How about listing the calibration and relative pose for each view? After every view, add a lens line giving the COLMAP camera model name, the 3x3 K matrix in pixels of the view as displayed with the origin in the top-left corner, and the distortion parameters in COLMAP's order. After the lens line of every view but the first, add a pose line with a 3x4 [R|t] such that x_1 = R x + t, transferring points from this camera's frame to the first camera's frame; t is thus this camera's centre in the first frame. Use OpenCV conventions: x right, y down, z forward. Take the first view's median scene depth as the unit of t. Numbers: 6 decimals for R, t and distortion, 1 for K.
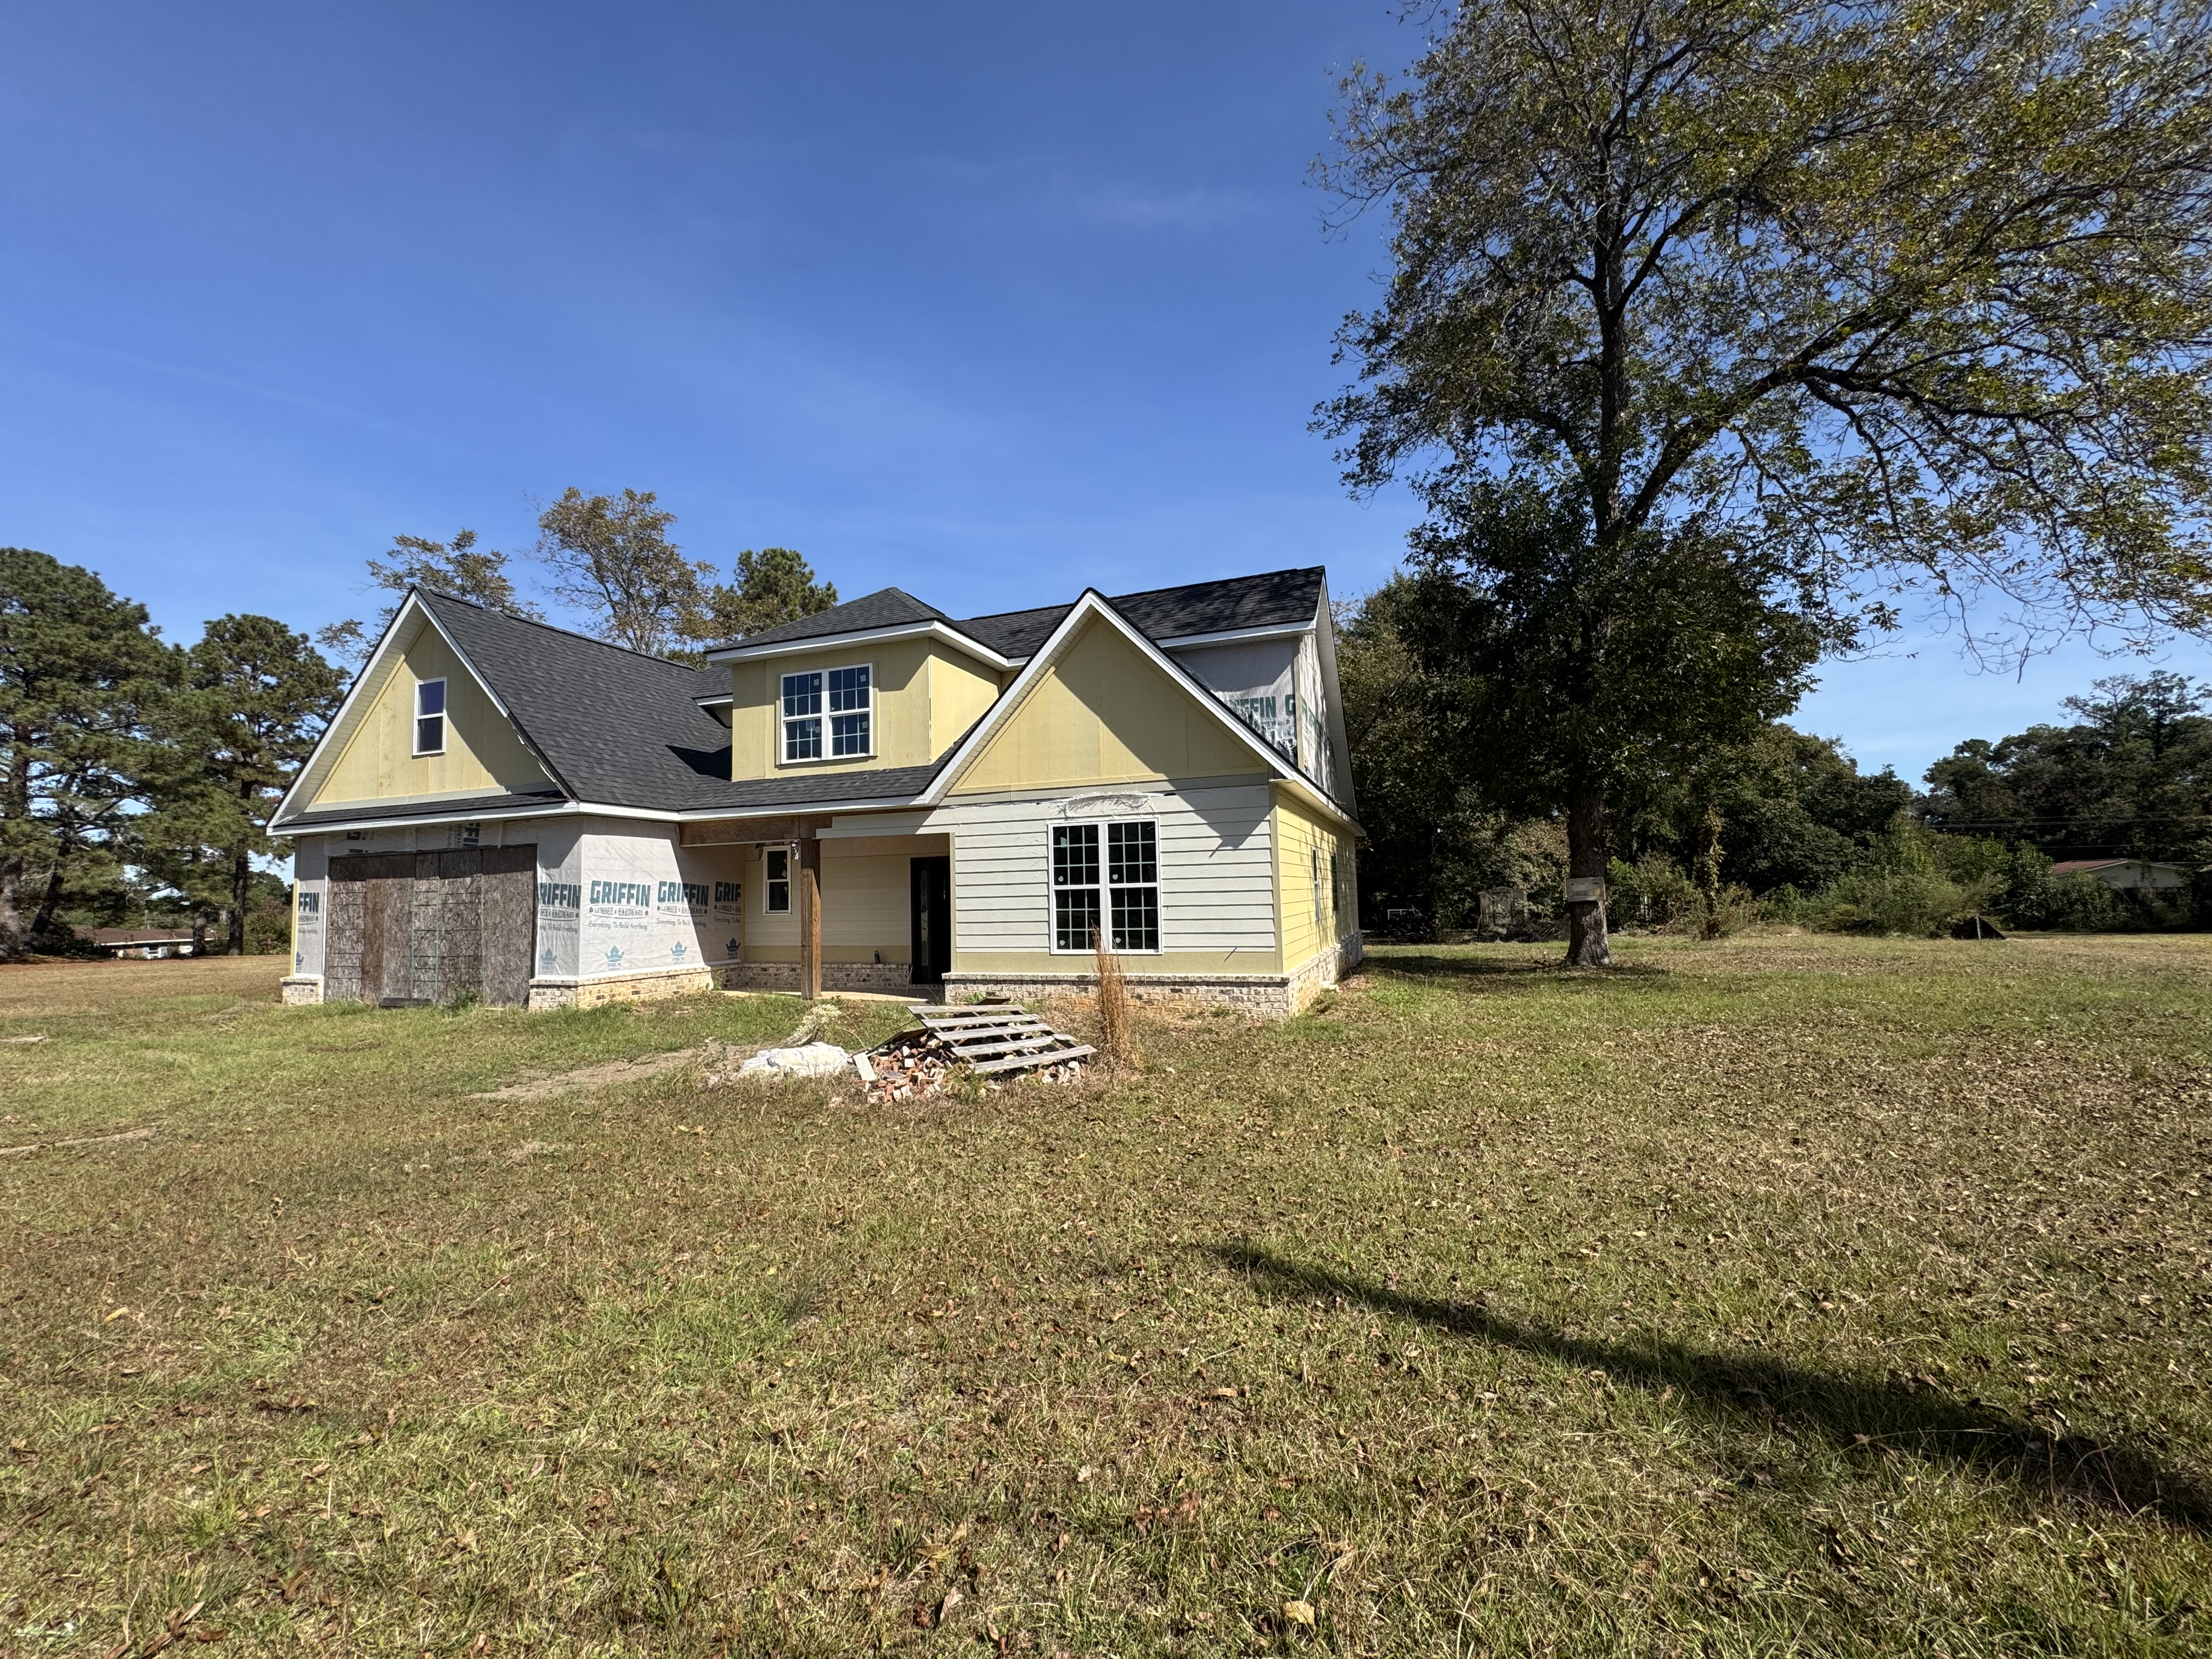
lens RADIAL K [[882.6, 0, 1094.1], [0, 882.6, 836.1], [0, 0, 1]] dist [0.000046, -0.000084]
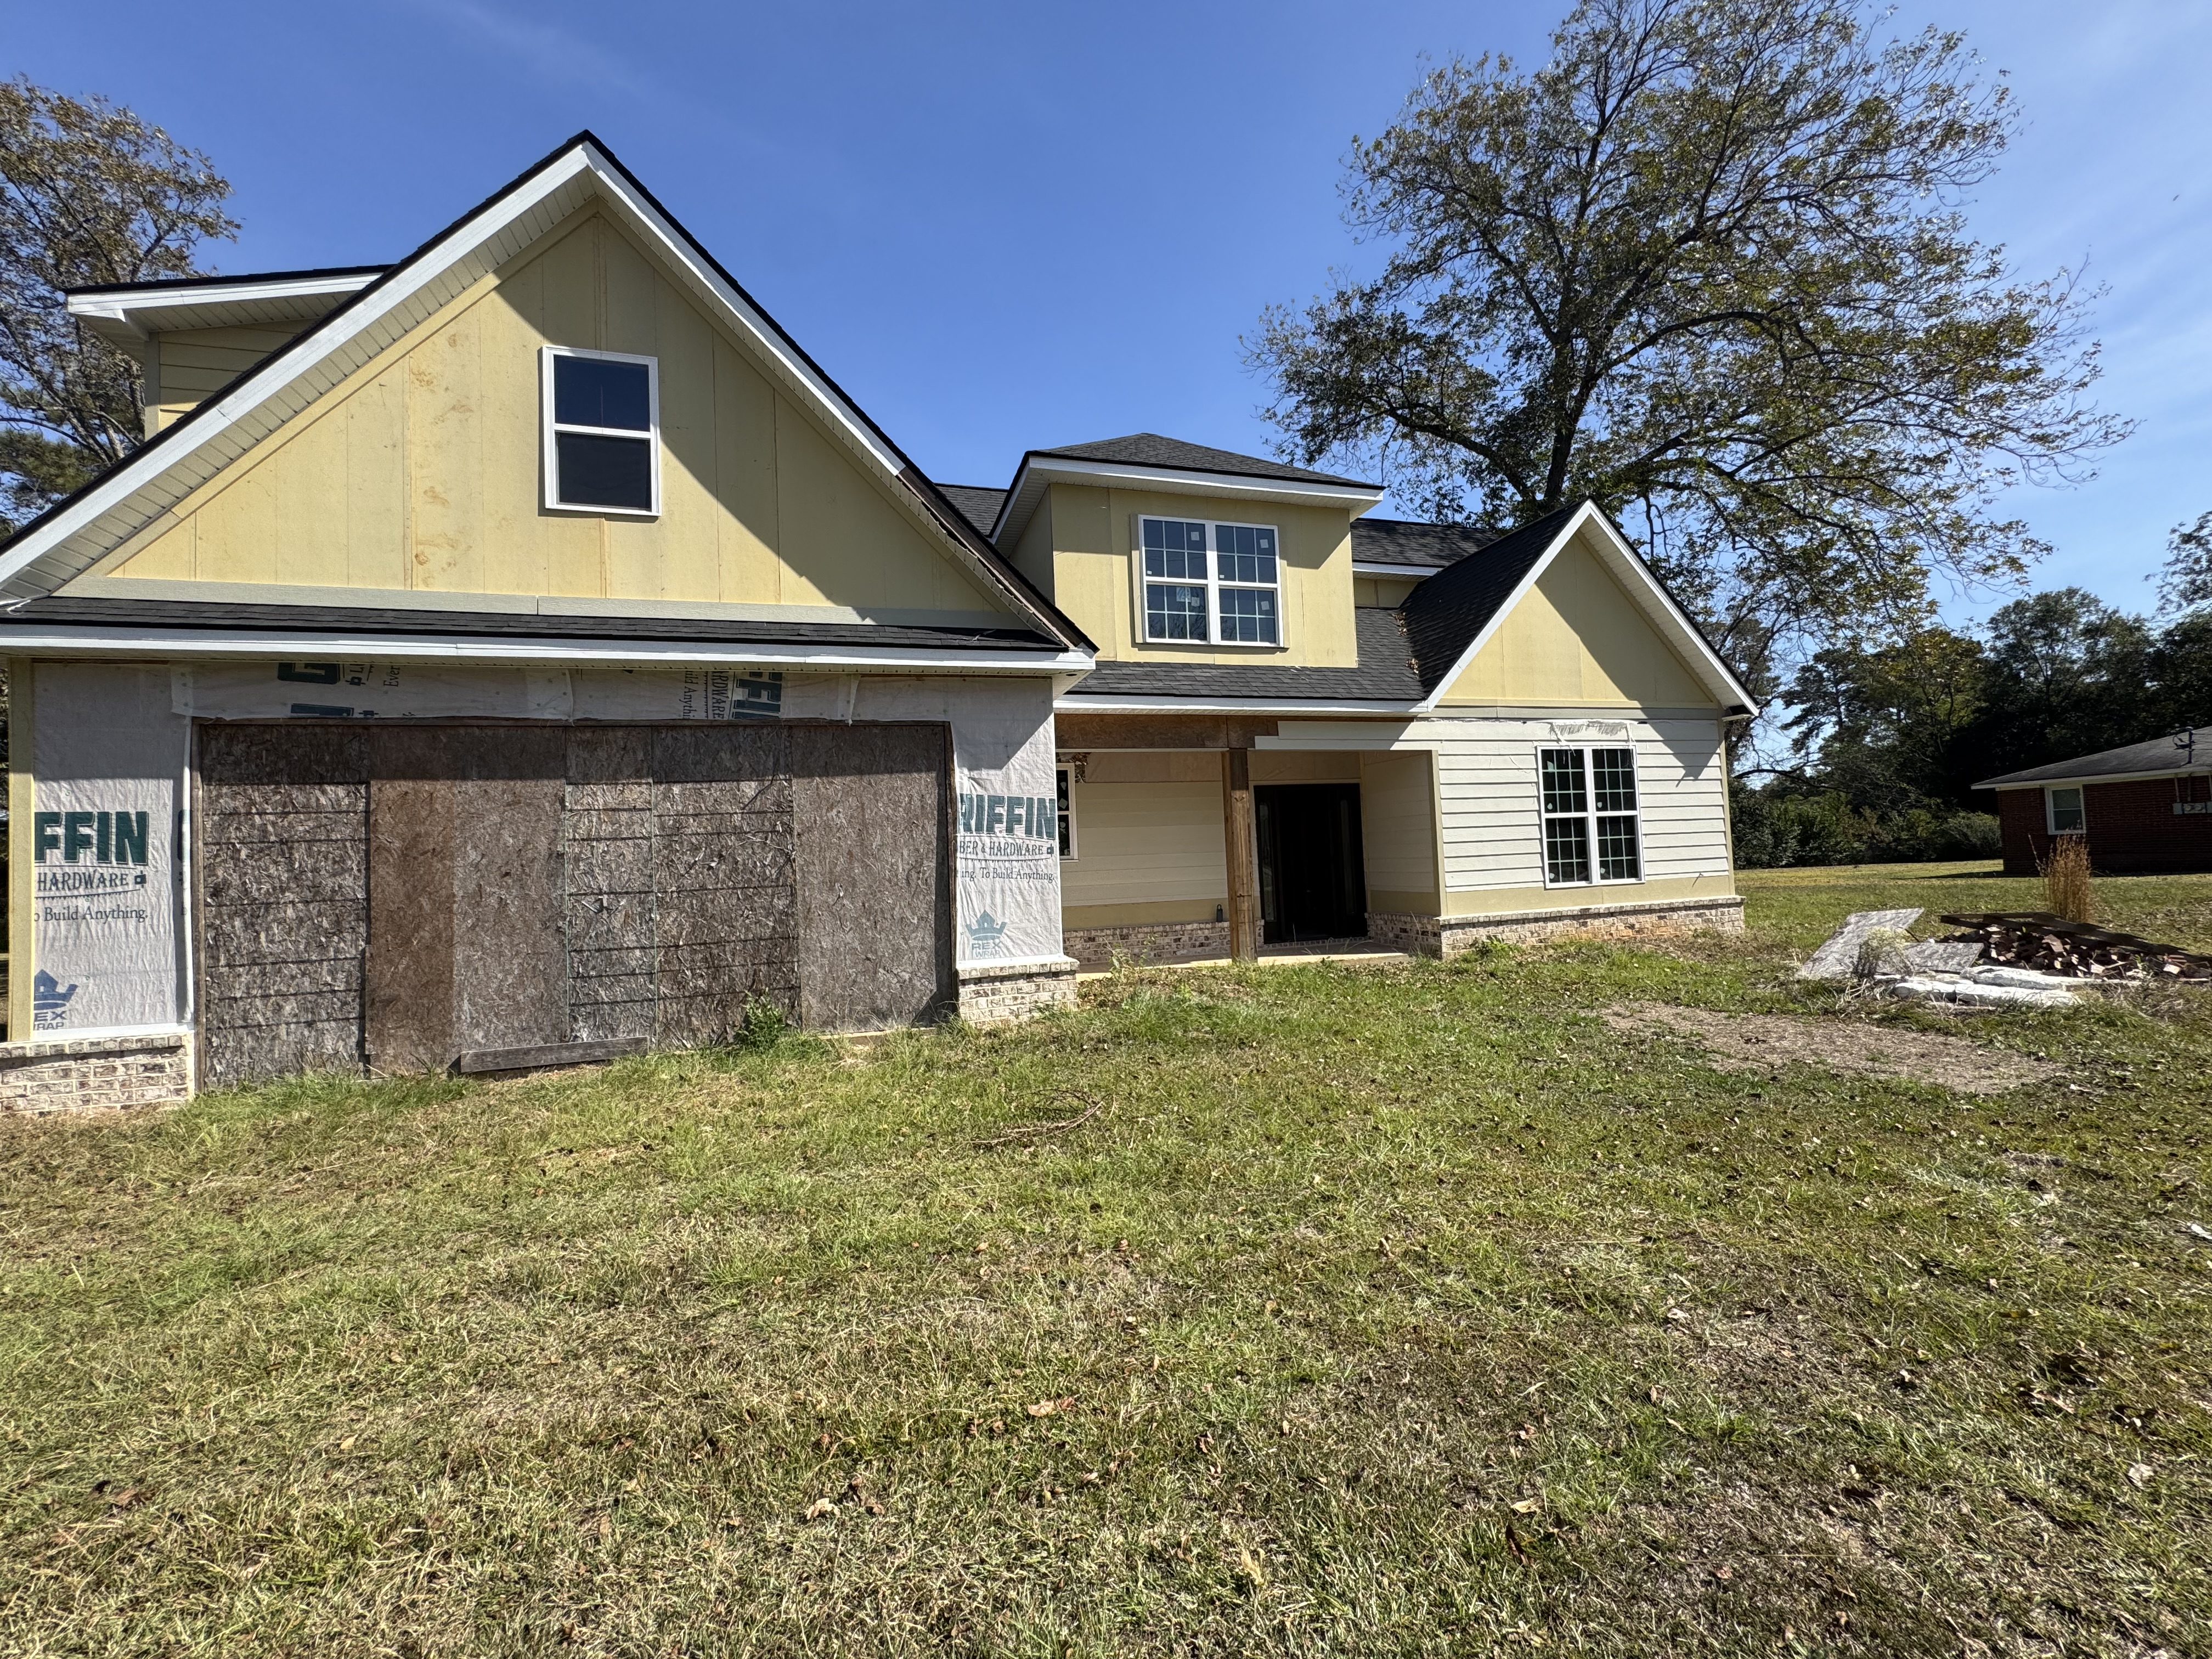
lens RADIAL K [[882.6, 0, 1102.7], [0, 882.6, 834.8], [0, 0, 1]] dist [0.000046, -0.000084]
pose [[0.794677, 0.008341, 0.606975, -0.908215], [-0.018663, 0.999769, 0.010696, 0.072374], [-0.606745, -0.019828, 0.794649, 0.519889]]
